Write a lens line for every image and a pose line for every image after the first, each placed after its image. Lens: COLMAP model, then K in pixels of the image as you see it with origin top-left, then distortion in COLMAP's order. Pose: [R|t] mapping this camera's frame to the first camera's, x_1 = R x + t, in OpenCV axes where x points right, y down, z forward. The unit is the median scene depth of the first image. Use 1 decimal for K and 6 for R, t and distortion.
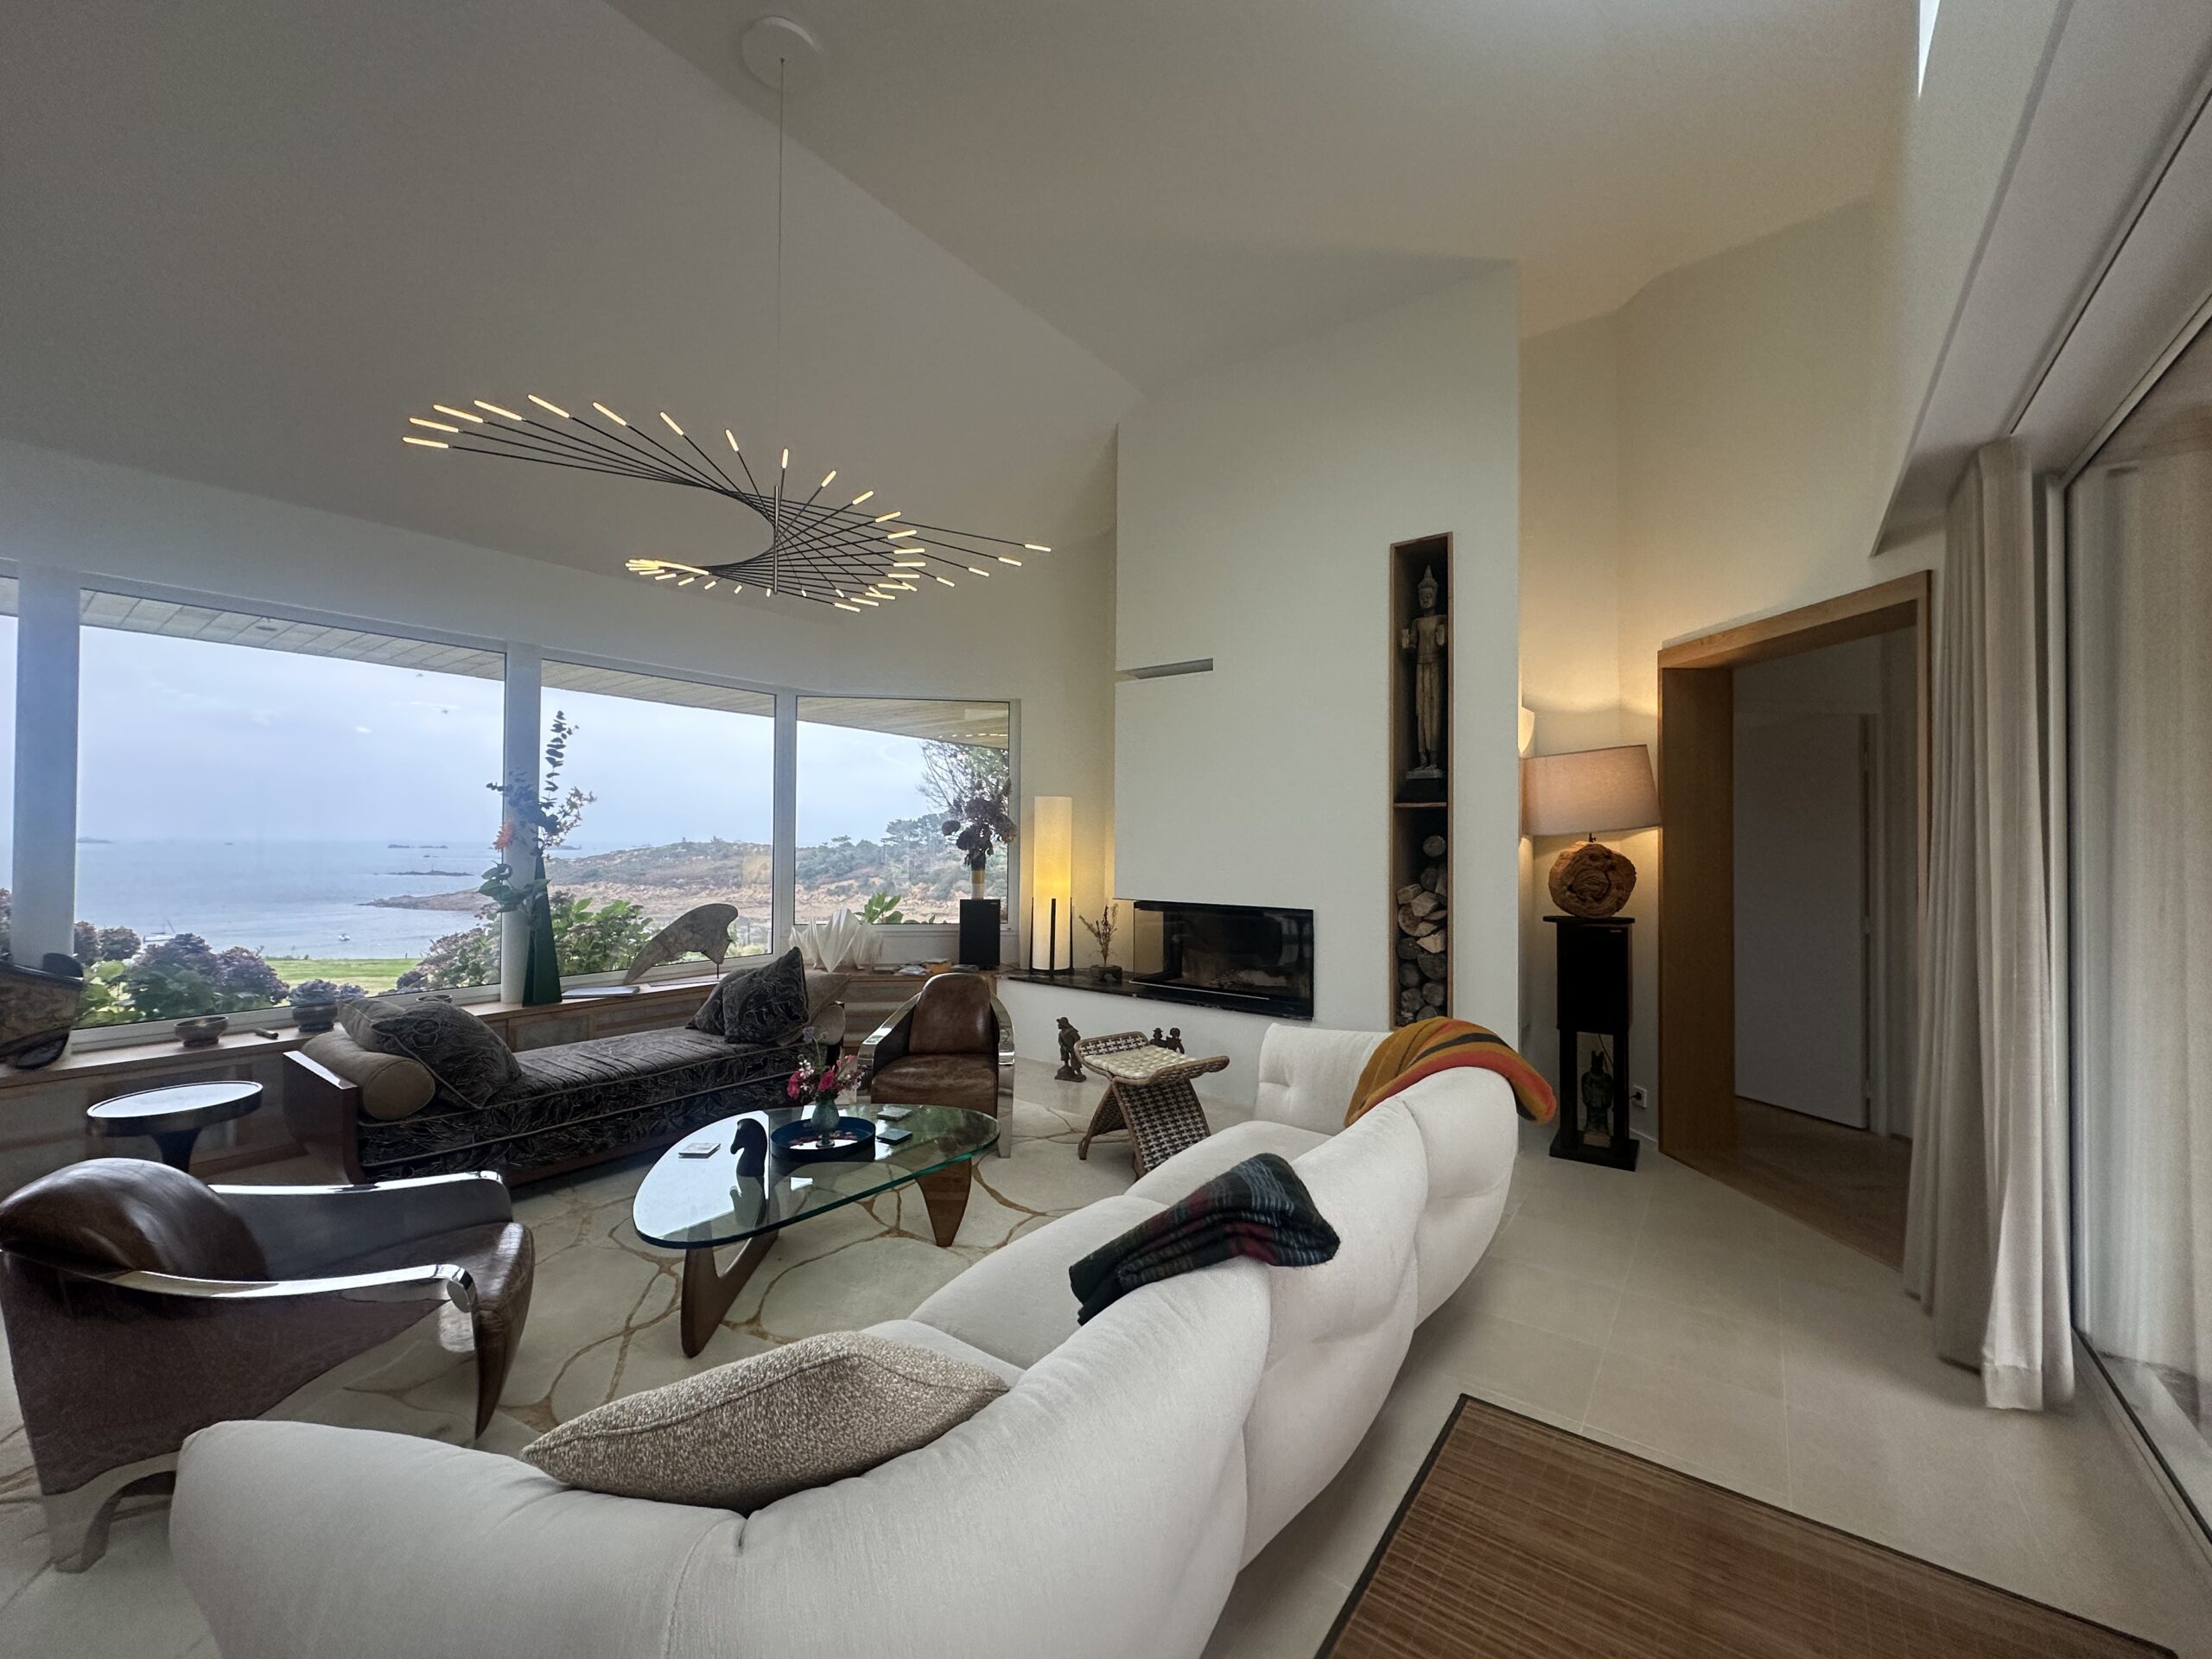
lens RADIAL K [[878.5, 0, 1106.0], [0, 878.5, 829.5], [0, 0, 1]] dist [-0.009095, -0.000291]
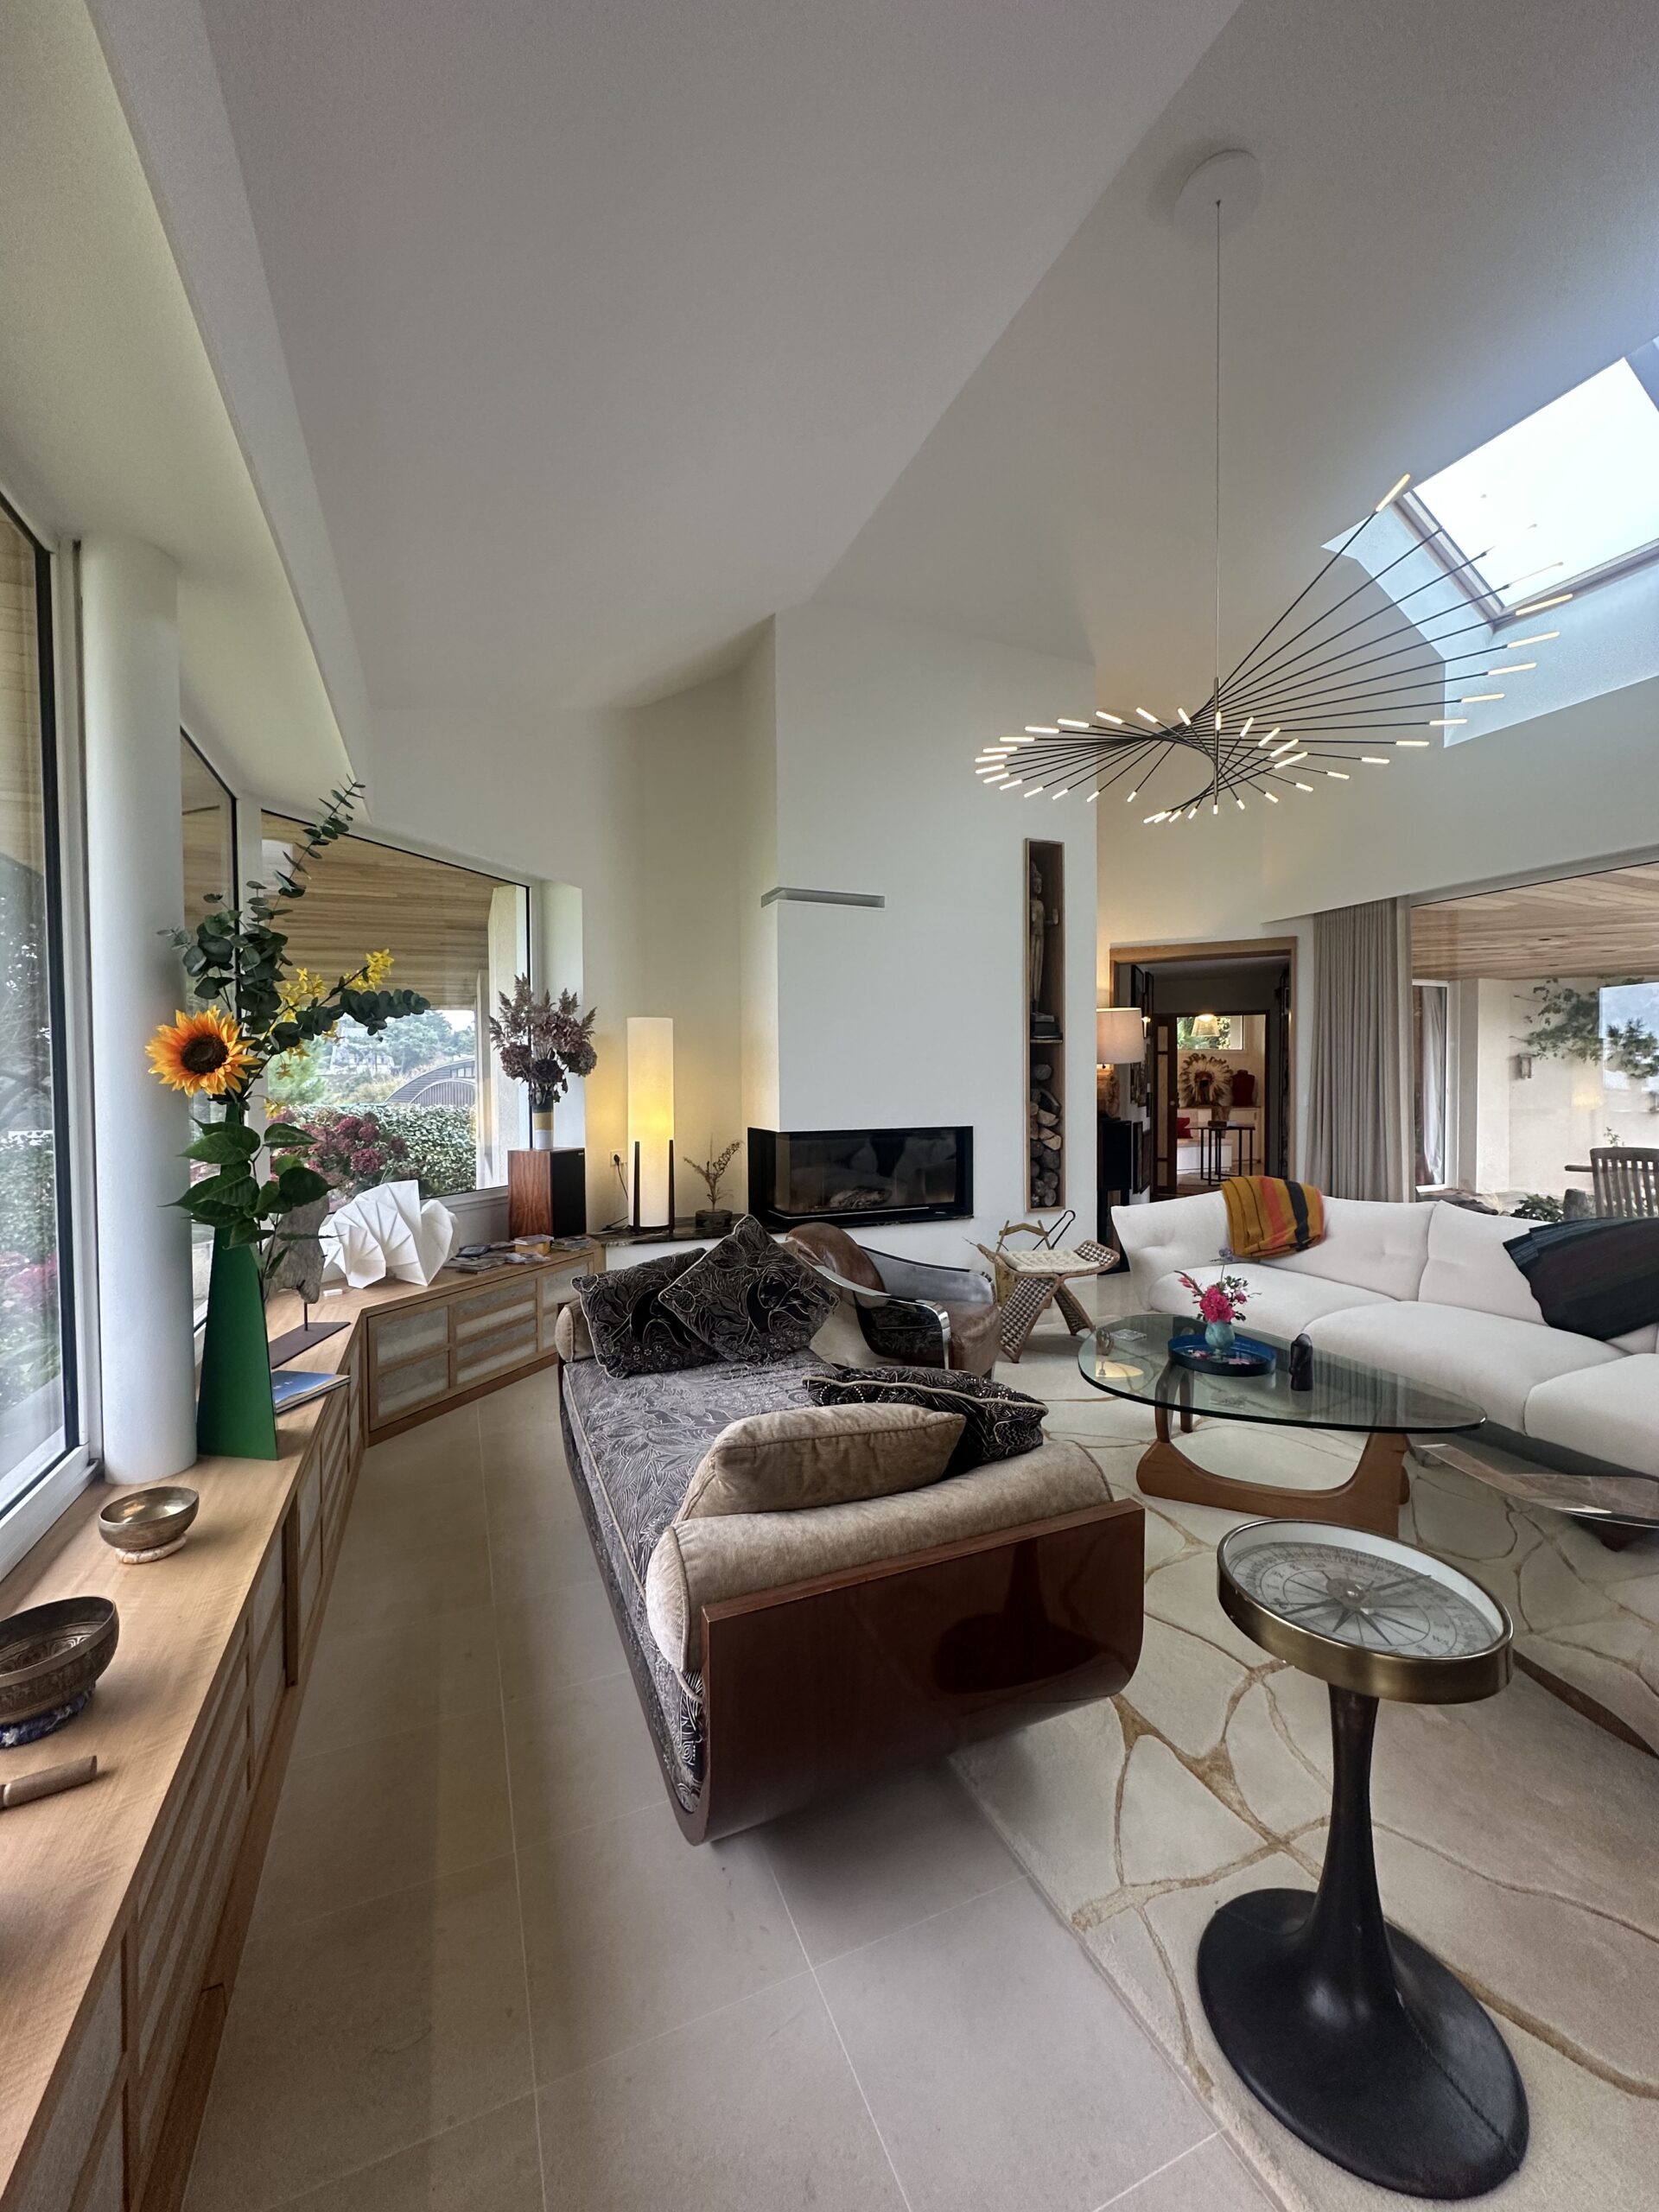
lens RADIAL K [[878.5, 0, 829.5], [0, 878.5, 1106.0], [0, 0, 1]] dist [-0.009095, -0.000291]
pose [[0.500980, -0.035362, 0.864736, -0.966994], [-0.001293, 0.999133, 0.041607, 0.015385], [-0.865458, -0.021963, 0.500500, 0.606995]]
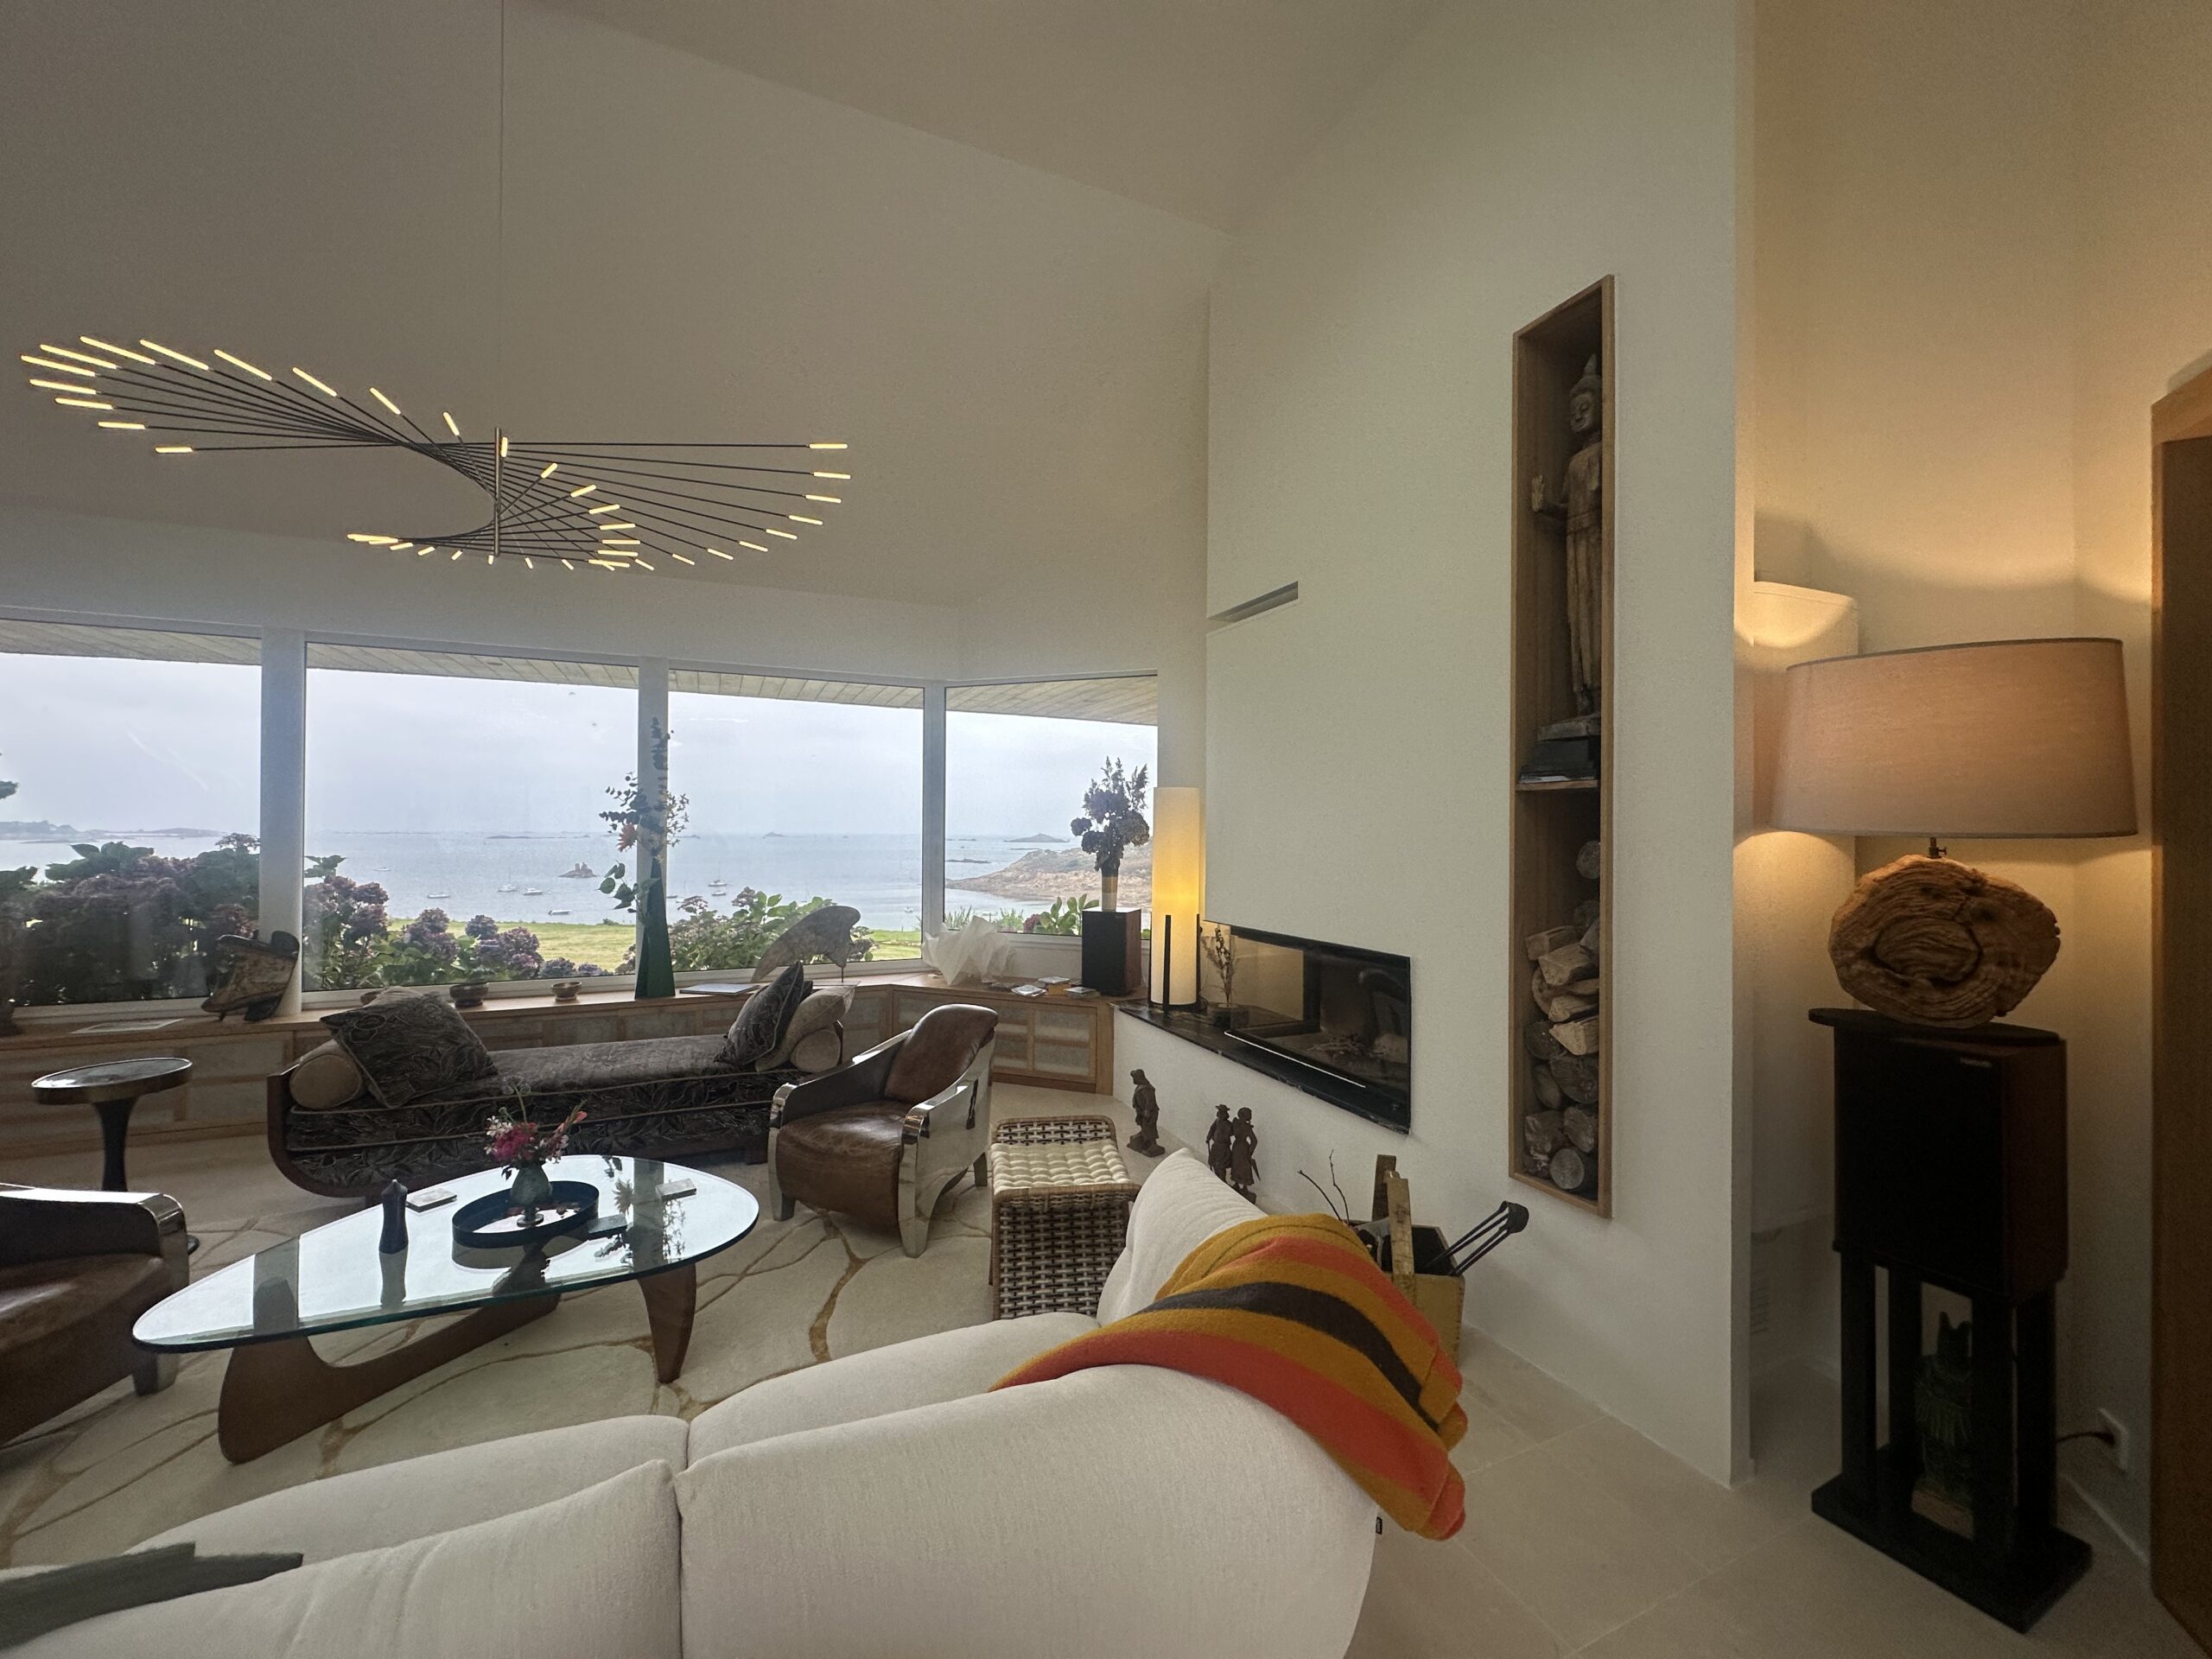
lens RADIAL K [[885.2, 0, 1106.0], [0, 885.2, 829.5], [0, 0, 1]] dist [-0.002126, 0.000278]
pose [[0.878707, -0.001337, -0.477360, 0.372588], [0.004285, 0.999978, 0.005086, -0.004283], [0.477342, -0.006515, 0.878693, 0.366811]]
